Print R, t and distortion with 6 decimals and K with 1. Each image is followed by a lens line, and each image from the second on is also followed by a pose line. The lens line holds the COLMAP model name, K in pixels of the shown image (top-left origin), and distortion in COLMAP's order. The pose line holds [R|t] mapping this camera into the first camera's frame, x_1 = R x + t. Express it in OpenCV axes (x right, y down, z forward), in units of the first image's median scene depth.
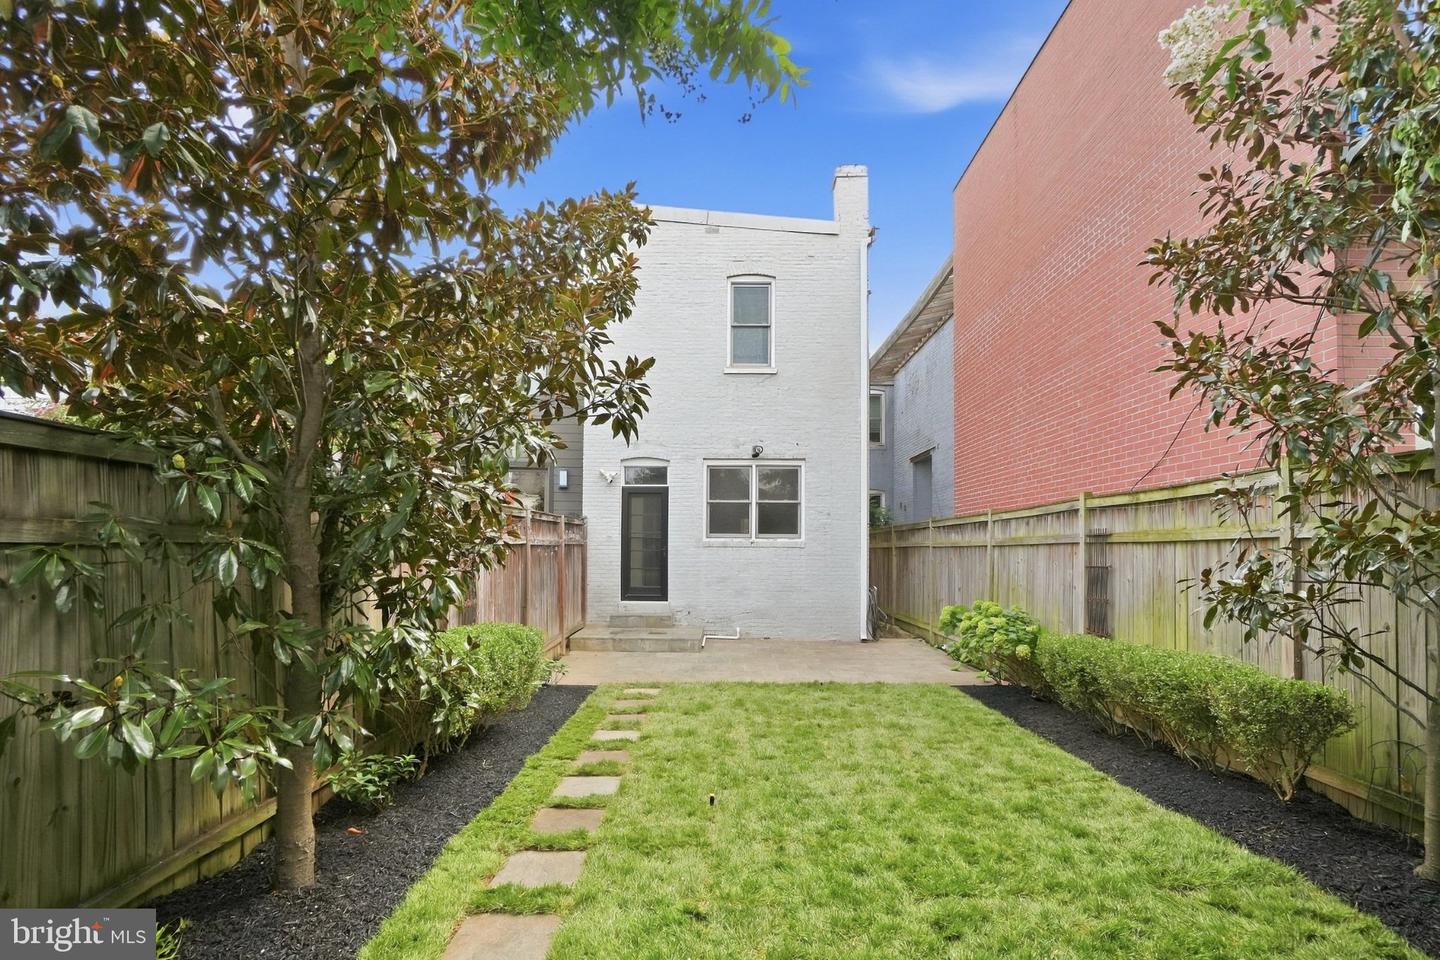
lens RADIAL K [[699.8, 0, 722.1], [0, 699.8, 538.4], [0, 0, 1]] dist [-0.031996, 0.000425]
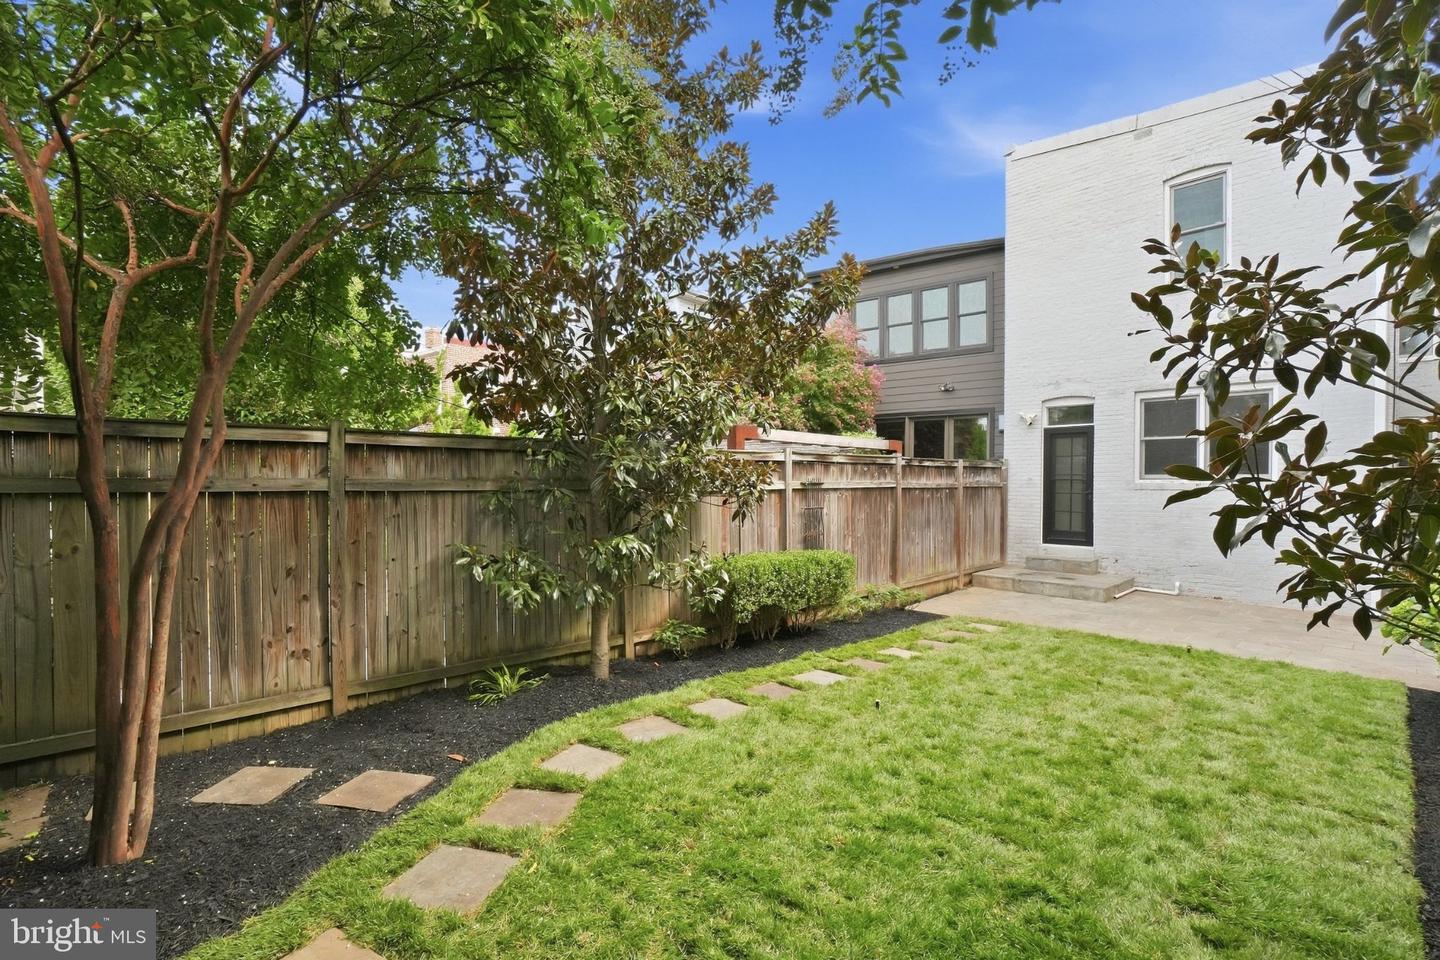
lens RADIAL K [[702.9, 0, 720.0], [0, 702.9, 480.0], [0, 0, 1]] dist [-0.032914, 0.001119]
pose [[0.652713, -0.007601, -0.757567, 0.505466], [0.010596, 0.999943, -0.000903, -0.007697], [0.757531, -0.007438, 0.652757, 0.013190]]
